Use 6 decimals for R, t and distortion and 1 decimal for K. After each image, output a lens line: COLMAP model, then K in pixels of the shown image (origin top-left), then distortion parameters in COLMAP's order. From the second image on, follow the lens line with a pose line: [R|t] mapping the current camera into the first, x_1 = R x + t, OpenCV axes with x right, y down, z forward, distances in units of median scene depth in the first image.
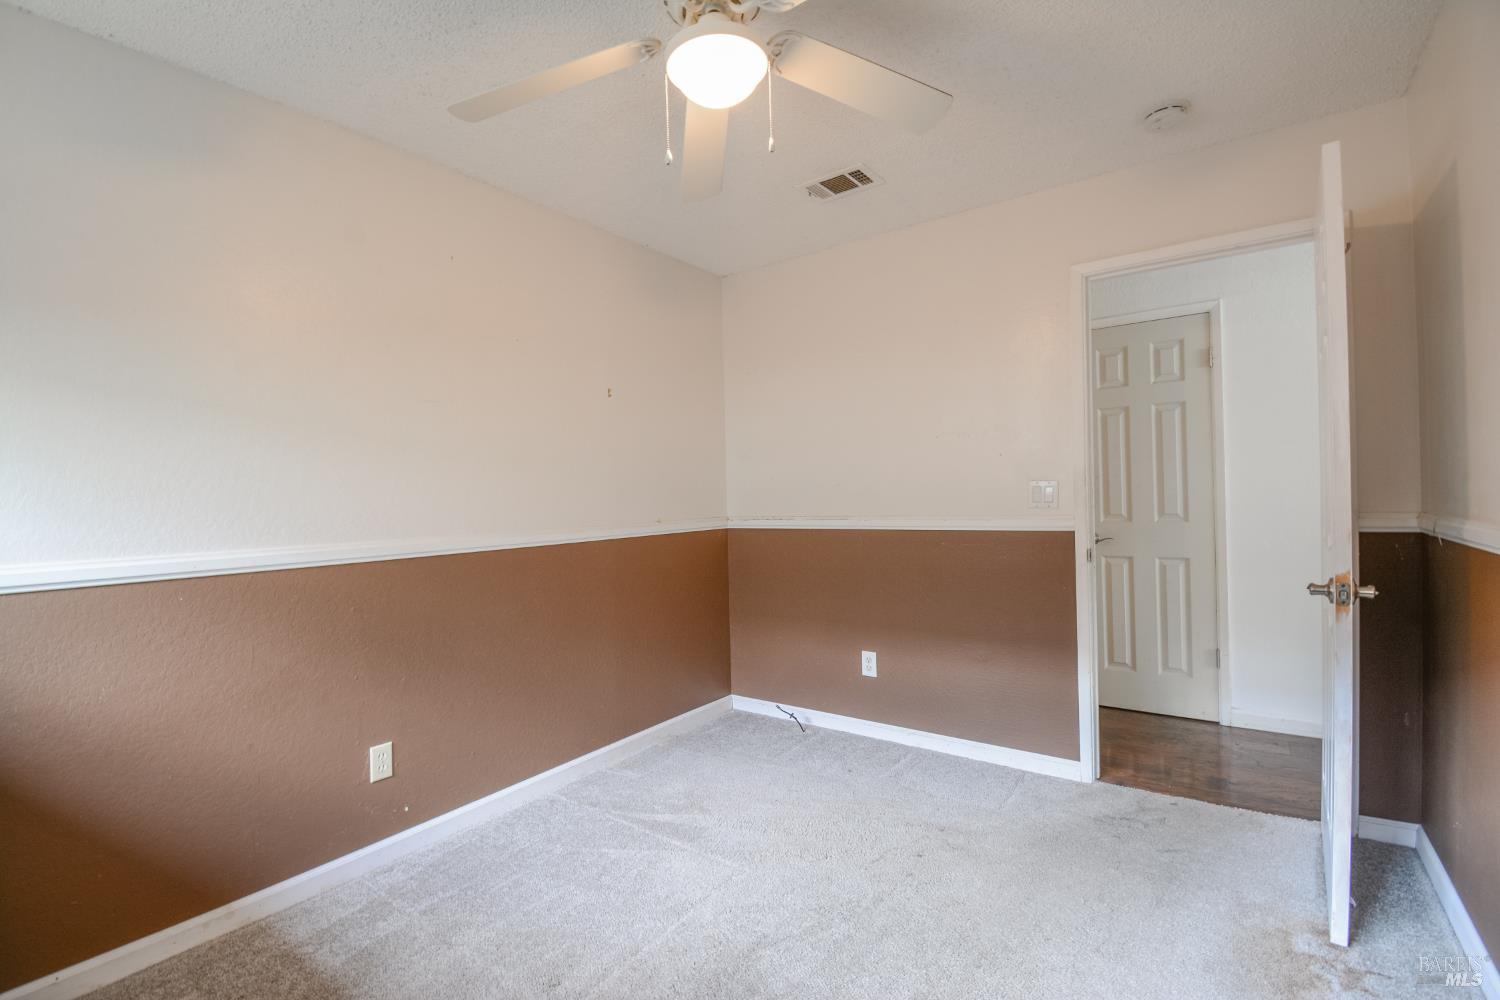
lens RADIAL K [[663.4, 0, 751.5], [0, 663.4, 501.0], [0, 0, 1]] dist [0.016079, -0.023797]
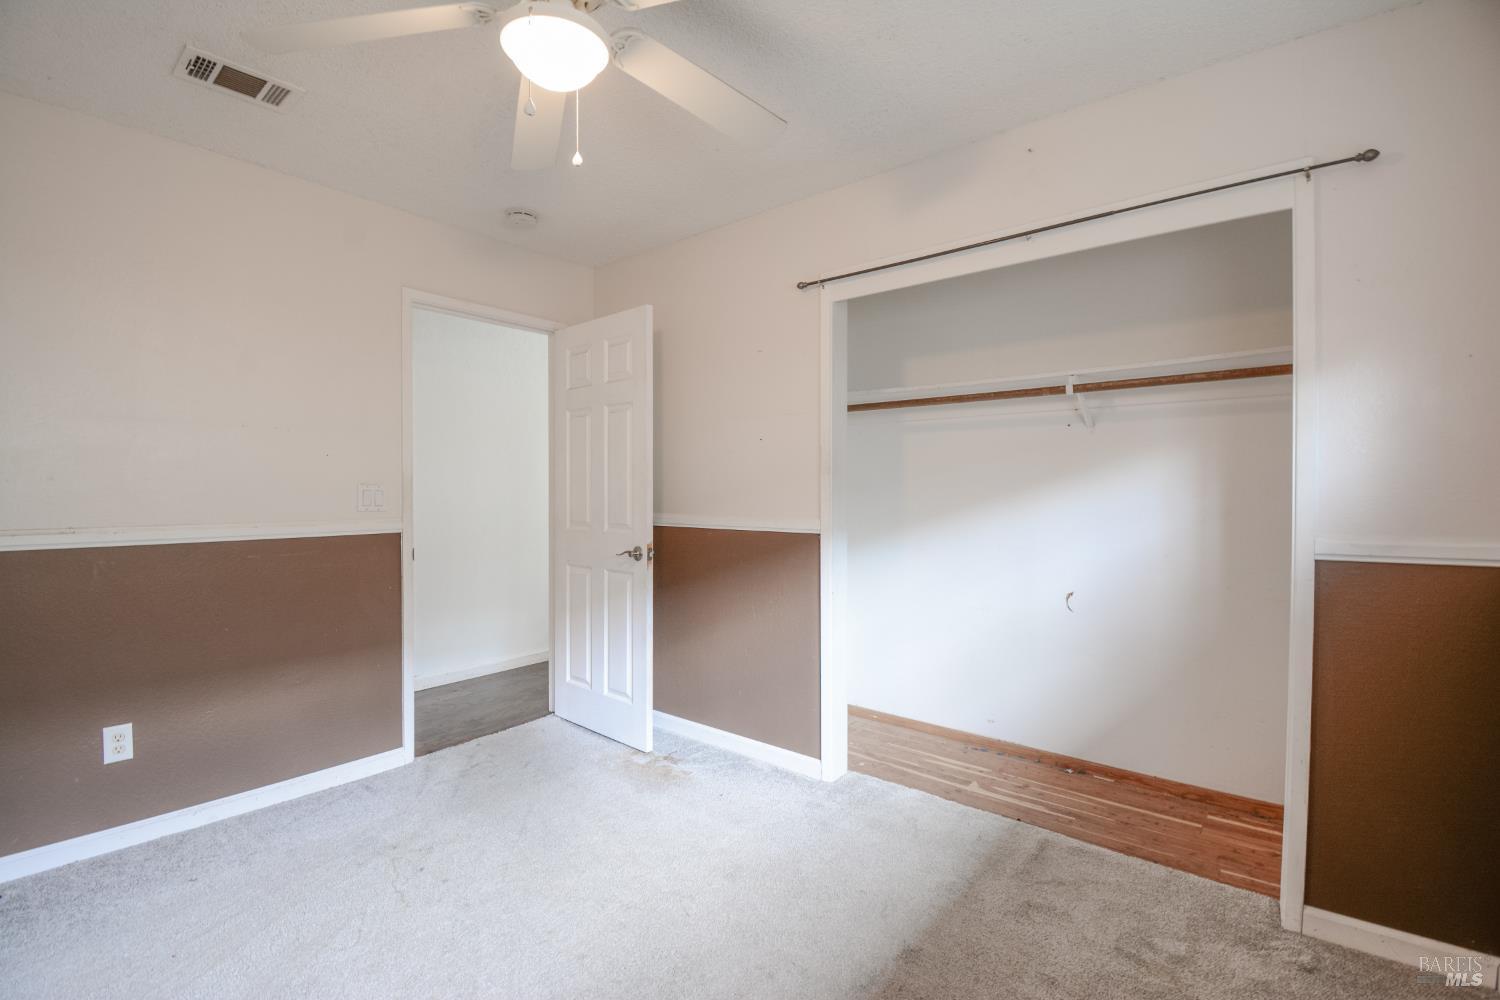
lens RADIAL K [[663.4, 0, 751.5], [0, 663.4, 501.0], [0, 0, 1]] dist [0.016079, -0.023797]
pose [[0.058268, 0.012203, 0.998226, -0.558137], [0.009009, 0.999878, -0.012749, 0.013081], [-0.998260, 0.009736, 0.058150, 0.374767]]
